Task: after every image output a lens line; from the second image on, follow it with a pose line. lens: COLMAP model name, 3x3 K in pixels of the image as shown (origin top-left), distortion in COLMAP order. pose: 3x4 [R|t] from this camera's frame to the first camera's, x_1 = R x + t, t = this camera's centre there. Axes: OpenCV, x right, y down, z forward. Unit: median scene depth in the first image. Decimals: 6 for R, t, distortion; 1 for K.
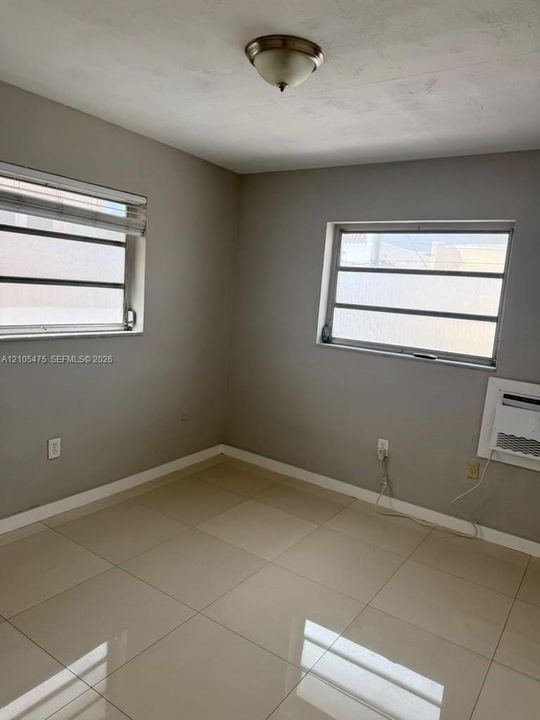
lens RADIAL K [[504.0, 0, 271.0], [0, 504.0, 366.0], [0, 0, 1]] dist [0.071761, -0.096780]
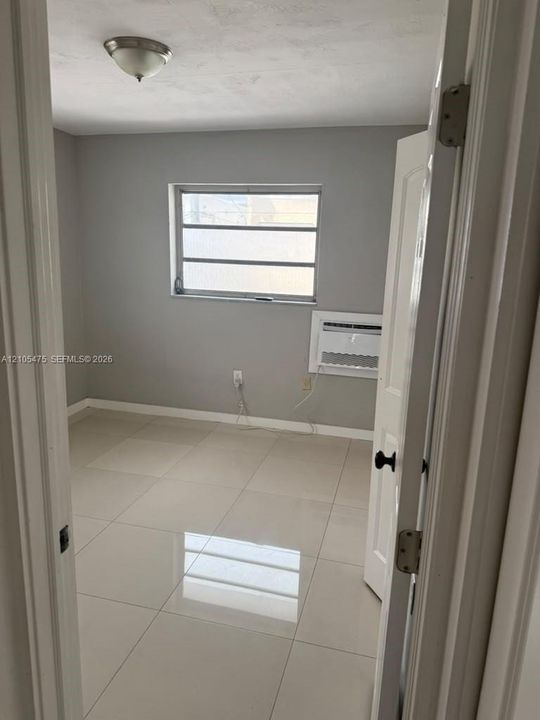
lens RADIAL K [[504.0, 0, 268.8], [0, 504.0, 379.9], [0, 0, 1]] dist [0.071761, -0.096780]
pose [[0.940975, -0.129425, 0.312754, -0.096346], [0.091682, 0.986924, 0.132569, 0.014204], [-0.325822, -0.096070, 0.940537, -0.180845]]
